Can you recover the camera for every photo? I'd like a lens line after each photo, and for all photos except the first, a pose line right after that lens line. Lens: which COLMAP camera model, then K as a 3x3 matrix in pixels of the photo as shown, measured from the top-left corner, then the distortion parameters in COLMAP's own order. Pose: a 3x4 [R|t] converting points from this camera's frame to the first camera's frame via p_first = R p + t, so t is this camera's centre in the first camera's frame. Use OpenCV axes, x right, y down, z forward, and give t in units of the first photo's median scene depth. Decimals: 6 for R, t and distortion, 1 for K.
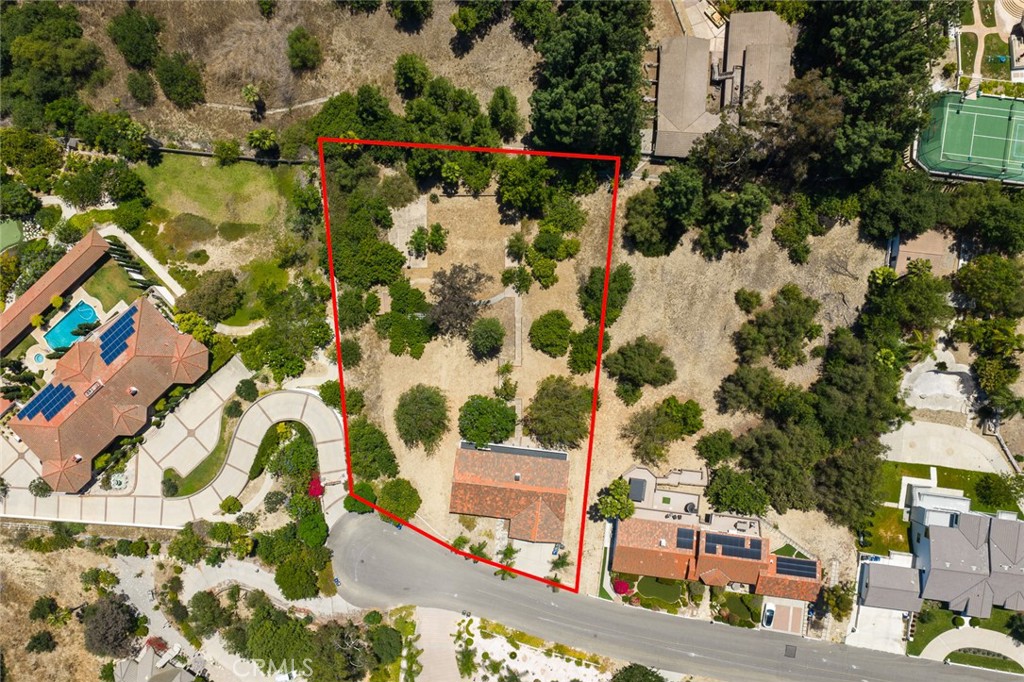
lens RADIAL K [[851.2, 0, 512.4], [0, 851.2, 343.2], [0, 0, 1]] dist [0.017608, -0.022627]
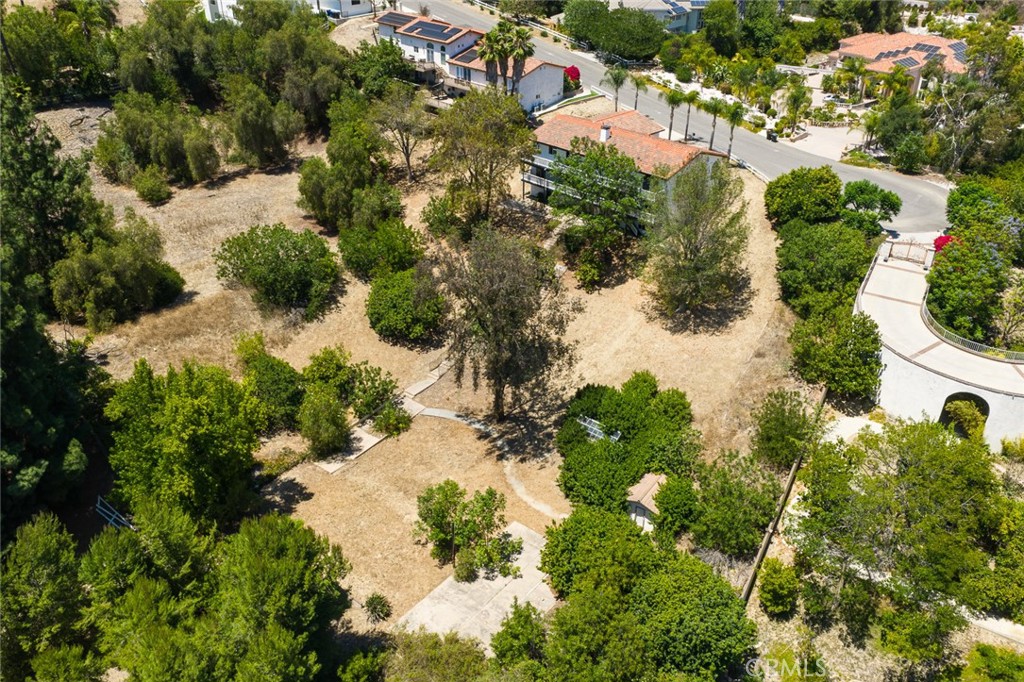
lens RADIAL K [[851.2, 0, 509.1], [0, 851.2, 351.0], [0, 0, 1]] dist [0.017608, -0.022627]
pose [[-0.776938, -0.316318, 0.544344, -0.301685], [0.629551, -0.382528, 0.676268, -0.342338], [-0.005689, 0.868110, 0.496339, 0.741241]]
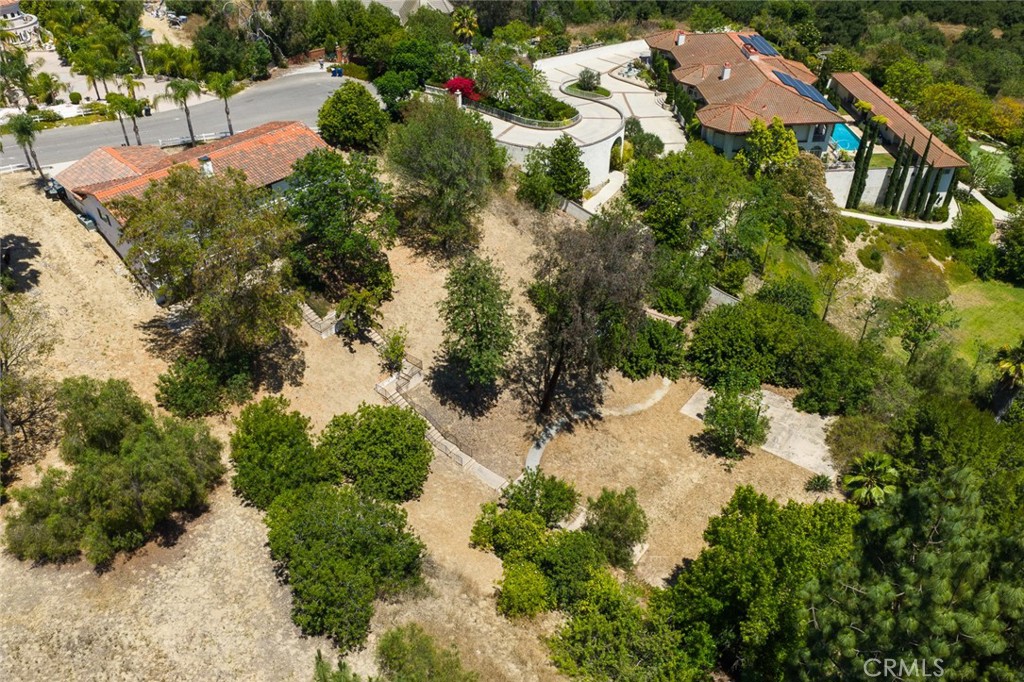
lens RADIAL K [[851.2, 0, 511.8], [0, 851.2, 340.8], [0, 0, 1]] dist [0.017608, -0.022627]
pose [[-0.610182, 0.484240, -0.627048, 0.228698], [-0.792203, -0.363318, 0.490321, -0.233488], [0.009615, 0.795934, 0.605306, 0.704116]]
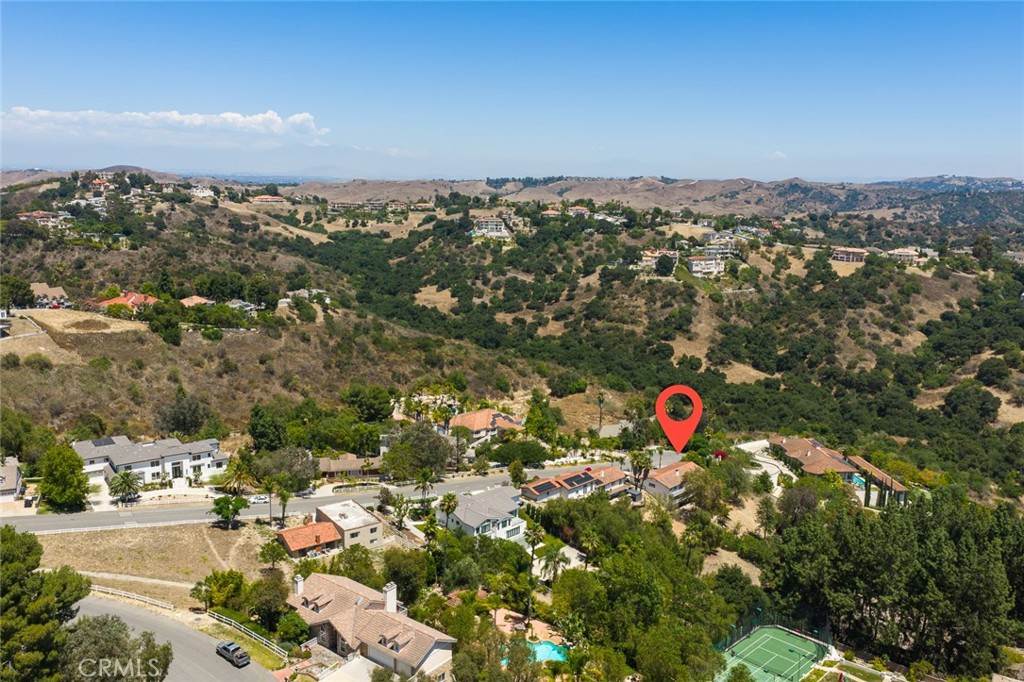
lens RADIAL K [[851.2, 0, 513.5], [0, 851.2, 342.9], [0, 0, 1]] dist [0.017608, -0.022627]
pose [[-0.609275, 0.147850, -0.779053, 1.270108], [-0.792840, -0.130606, 0.595271, -0.483165], [-0.013738, 0.980348, 0.196796, 0.396348]]
